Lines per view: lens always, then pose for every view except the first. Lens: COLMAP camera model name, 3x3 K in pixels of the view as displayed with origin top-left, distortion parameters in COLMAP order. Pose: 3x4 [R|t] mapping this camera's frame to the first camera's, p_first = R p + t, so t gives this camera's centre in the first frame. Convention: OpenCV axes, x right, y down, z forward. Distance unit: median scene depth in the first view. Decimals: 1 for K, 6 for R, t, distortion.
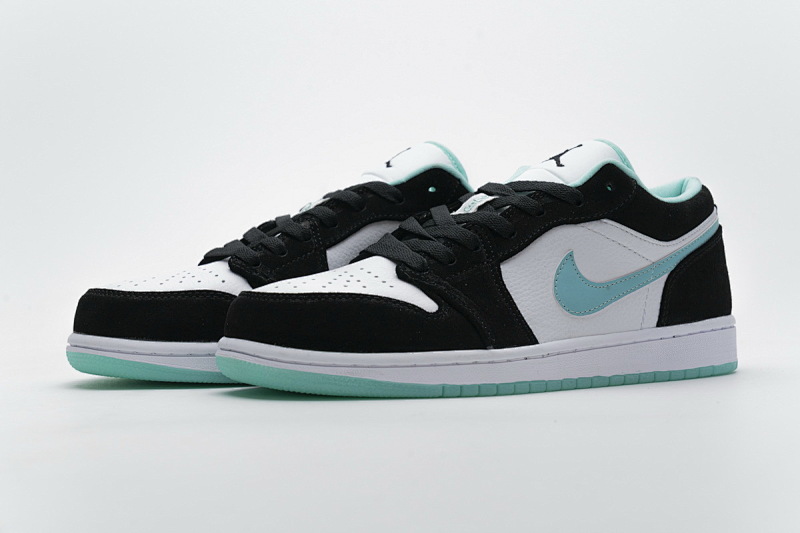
lens RADIAL K [[1558.2, 0, 402.7], [0, 1558.2, 263.9], [0, 0, 1]] dist [-0.008482, 0.000000]
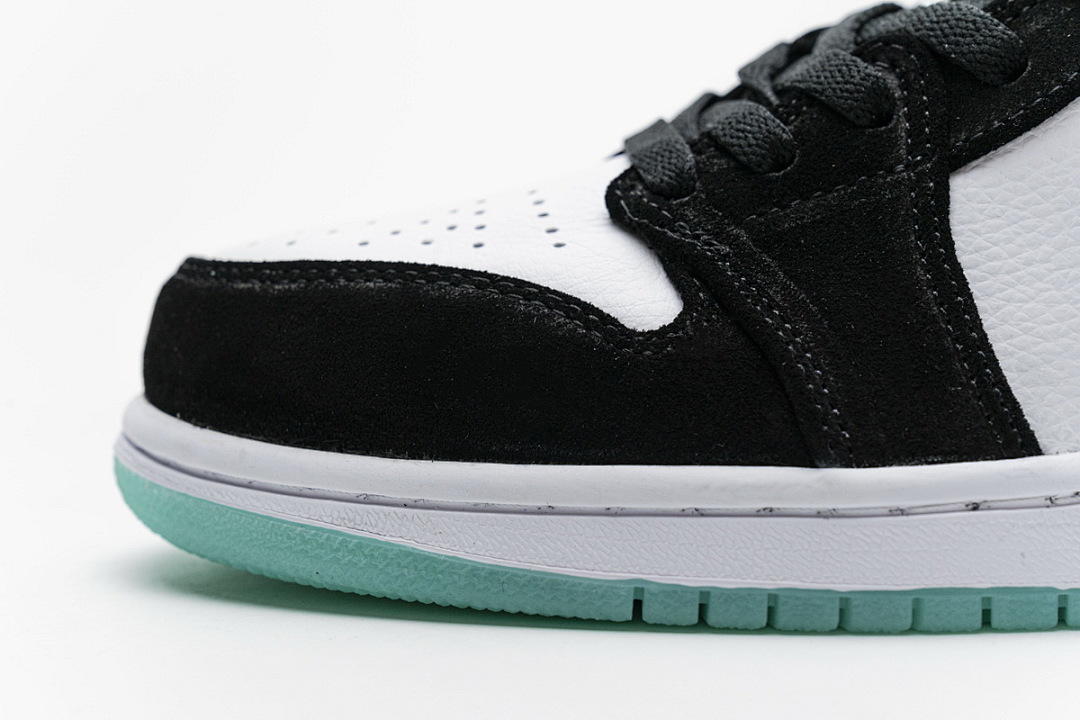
lens RADIAL K [[2103.5, 0, 540.8], [0, 2103.5, 367.4], [0, 0, 1]] dist [-0.008482, 0.000000]
pose [[0.866909, 0.036694, -0.497115, 0.191165], [-0.007620, 0.998146, 0.060388, 0.013263], [0.498409, -0.048563, 0.865581, 0.614544]]
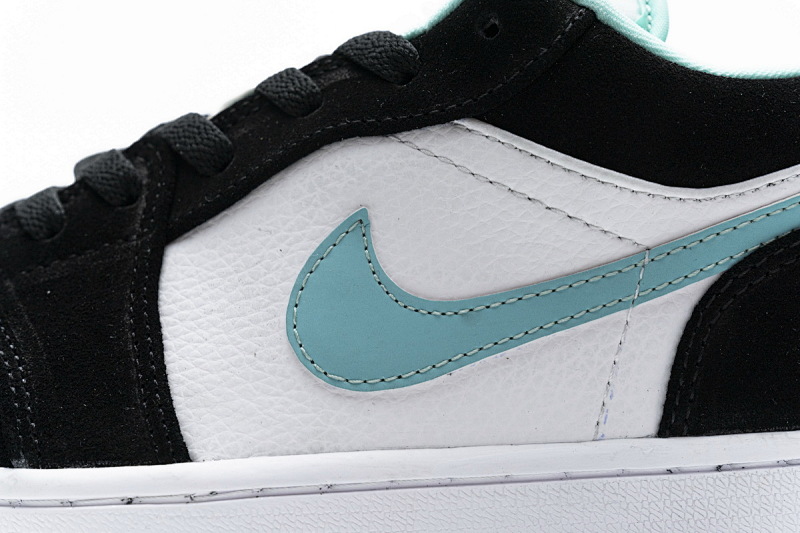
lens RADIAL K [[1558.2, 0, 396.6], [0, 1558.2, 272.1], [0, 0, 1]] dist [-0.008482, 0.000000]
pose [[0.839848, 0.016488, -0.542571, 0.312635], [-0.026453, 0.999594, -0.010570, 0.009981], [0.542177, 0.023230, 0.839943, 0.706285]]
